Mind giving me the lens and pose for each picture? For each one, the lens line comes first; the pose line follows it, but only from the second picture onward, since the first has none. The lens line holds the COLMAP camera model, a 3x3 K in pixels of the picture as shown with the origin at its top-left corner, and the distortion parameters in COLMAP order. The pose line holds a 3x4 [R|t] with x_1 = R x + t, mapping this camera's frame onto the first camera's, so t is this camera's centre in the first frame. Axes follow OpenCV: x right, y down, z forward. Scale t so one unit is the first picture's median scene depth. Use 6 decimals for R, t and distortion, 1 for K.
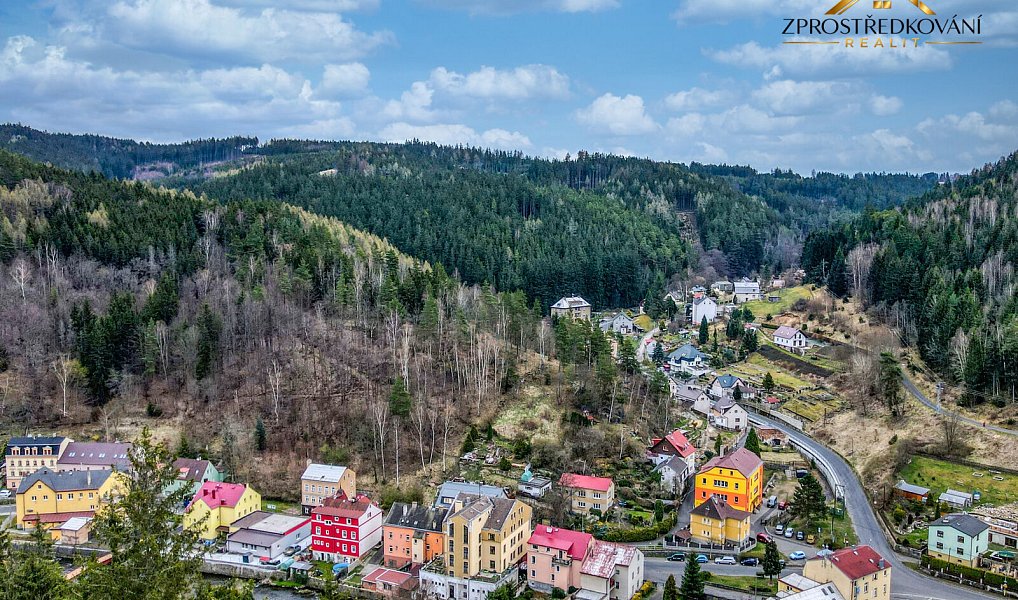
lens RADIAL K [[889.5, 0, 516.5], [0, 889.5, 299.4], [0, 0, 1]] dist [-0.016143, 0.084788]
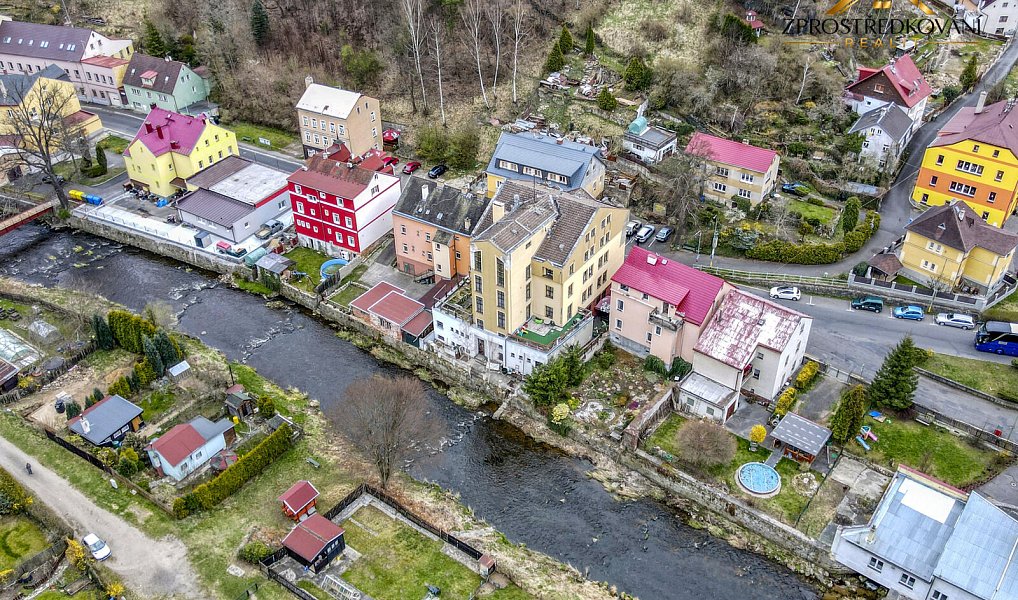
lens RADIAL K [[889.5, 0, 516.5], [0, 889.5, 299.4], [0, 0, 1]] dist [-0.016143, 0.084788]
pose [[0.984177, 0.093789, -0.150327, 0.035121], [-0.006011, 0.865603, 0.500695, -0.007963], [0.177083, -0.491869, 0.852471, 0.421372]]
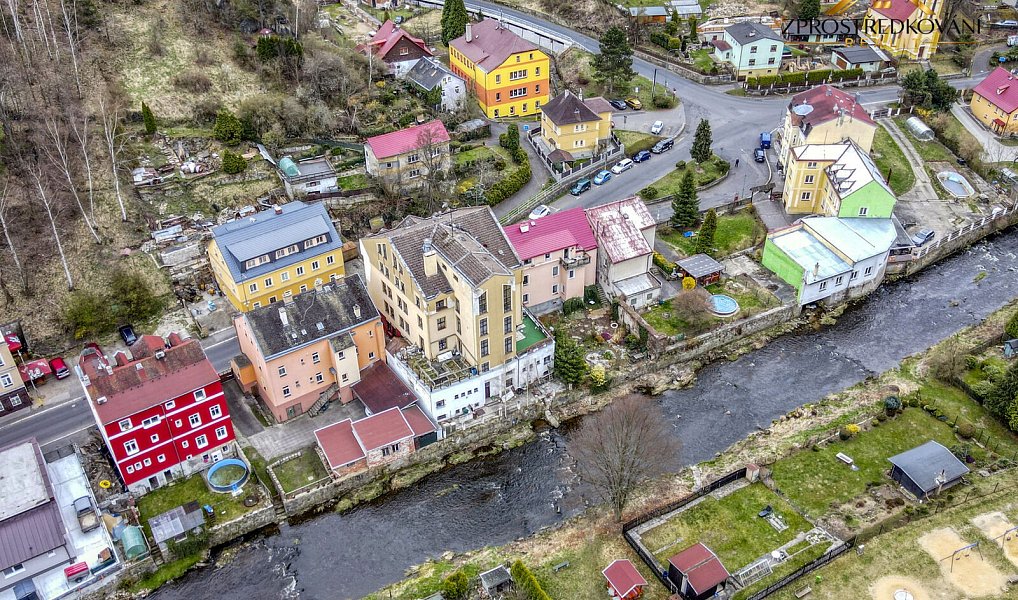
lens RADIAL K [[889.5, 0, 516.5], [0, 889.5, 299.4], [0, 0, 1]] dist [-0.016143, 0.084788]
pose [[0.567888, -0.484829, 0.665165, -0.363335], [0.090282, 0.839929, 0.535133, -0.032188], [-0.818140, -0.243843, 0.520757, 0.588004]]
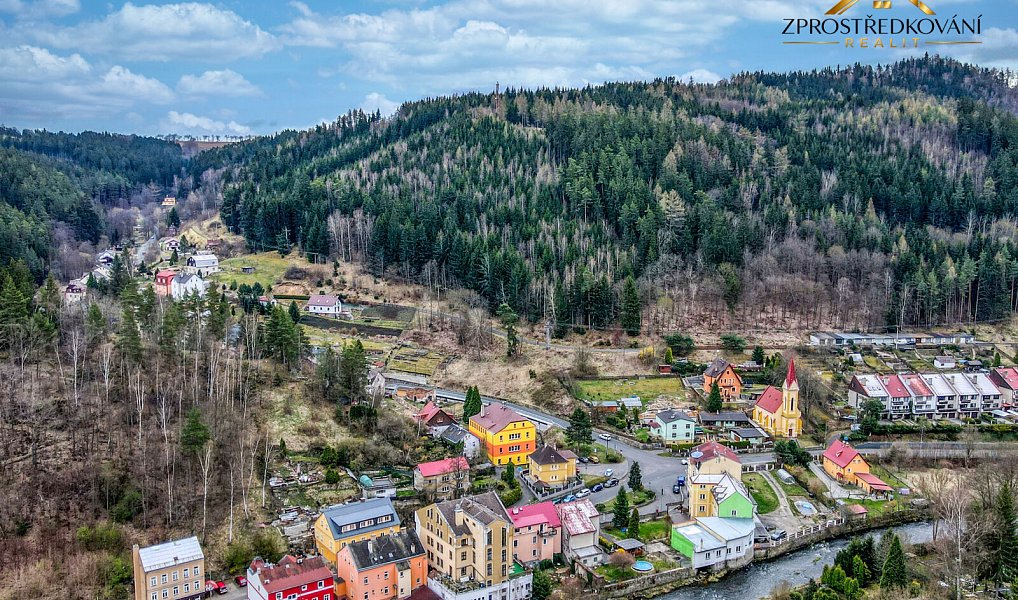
lens RADIAL K [[889.5, 0, 516.5], [0, 889.5, 299.4], [0, 0, 1]] dist [-0.016143, 0.084788]
pose [[0.574628, -0.113842, 0.810458, -0.672323], [0.074074, 0.993448, 0.087026, -0.061716], [-0.815056, 0.010027, 0.579296, 0.361102]]
